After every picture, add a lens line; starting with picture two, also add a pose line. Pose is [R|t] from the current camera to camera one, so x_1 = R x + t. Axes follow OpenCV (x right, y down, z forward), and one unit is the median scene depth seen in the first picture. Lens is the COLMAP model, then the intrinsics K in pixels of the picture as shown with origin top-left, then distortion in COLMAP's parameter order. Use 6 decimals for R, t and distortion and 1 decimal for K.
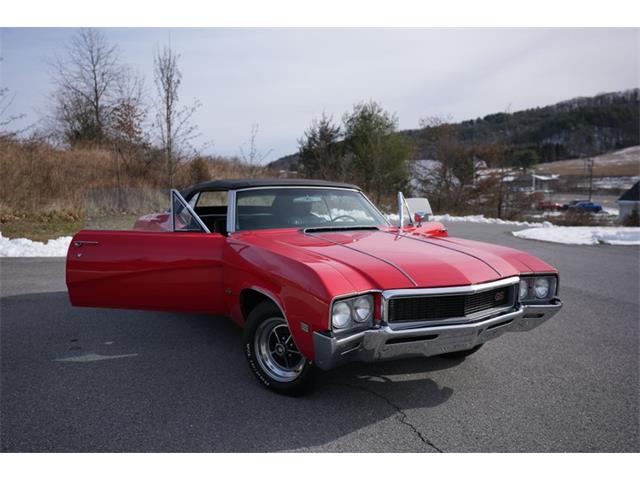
lens RADIAL K [[537.9, 0, 319.6], [0, 537.9, 241.3], [0, 0, 1]] dist [0.029213, 0.029344]
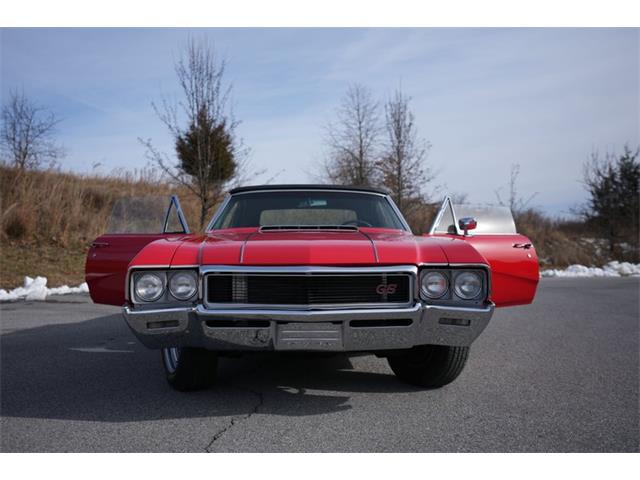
lens RADIAL K [[599.8, 0, 316.6], [0, 599.8, 238.7], [0, 0, 1]] dist [0.074586, 0.000000]
pose [[0.868943, -0.018053, -0.494582, 0.117178], [-0.039458, 0.993626, -0.105595, 0.021638], [0.493336, 0.111271, 0.862692, 0.030305]]
